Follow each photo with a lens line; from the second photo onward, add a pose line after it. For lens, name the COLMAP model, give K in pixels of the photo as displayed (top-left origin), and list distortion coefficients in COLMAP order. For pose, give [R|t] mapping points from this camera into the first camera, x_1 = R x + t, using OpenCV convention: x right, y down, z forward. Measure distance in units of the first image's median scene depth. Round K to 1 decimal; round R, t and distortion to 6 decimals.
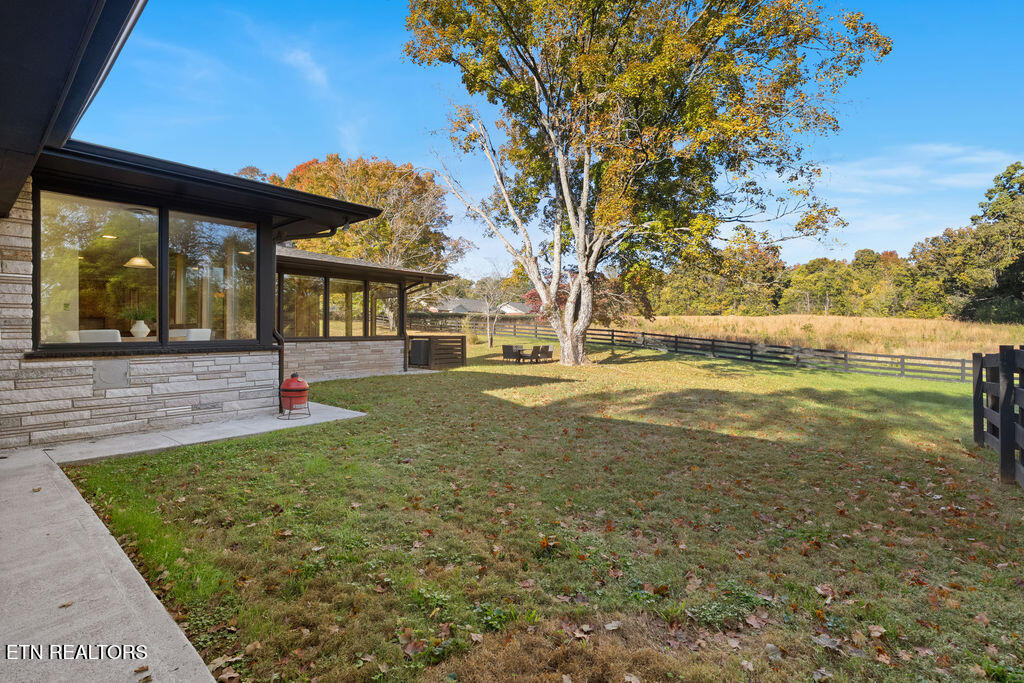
lens RADIAL K [[467.7, 0, 512.0], [0, 467.7, 341.5], [0, 0, 1]] dist [-0.002336, -0.000370]
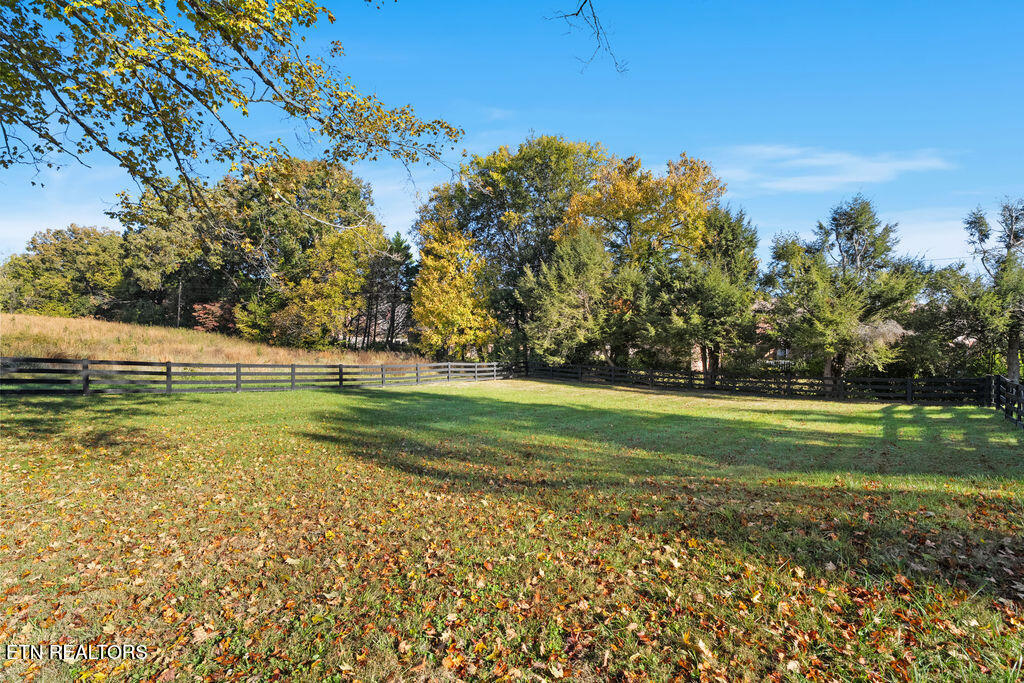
lens RADIAL K [[467.7, 0, 512.0], [0, 467.7, 341.5], [0, 0, 1]] dist [-0.002336, -0.000370]
pose [[0.003266, -0.004269, 0.999986, -0.000857], [0.008614, 0.999954, 0.004240, -0.002492], [-0.999958, 0.008600, 0.003302, 0.125570]]
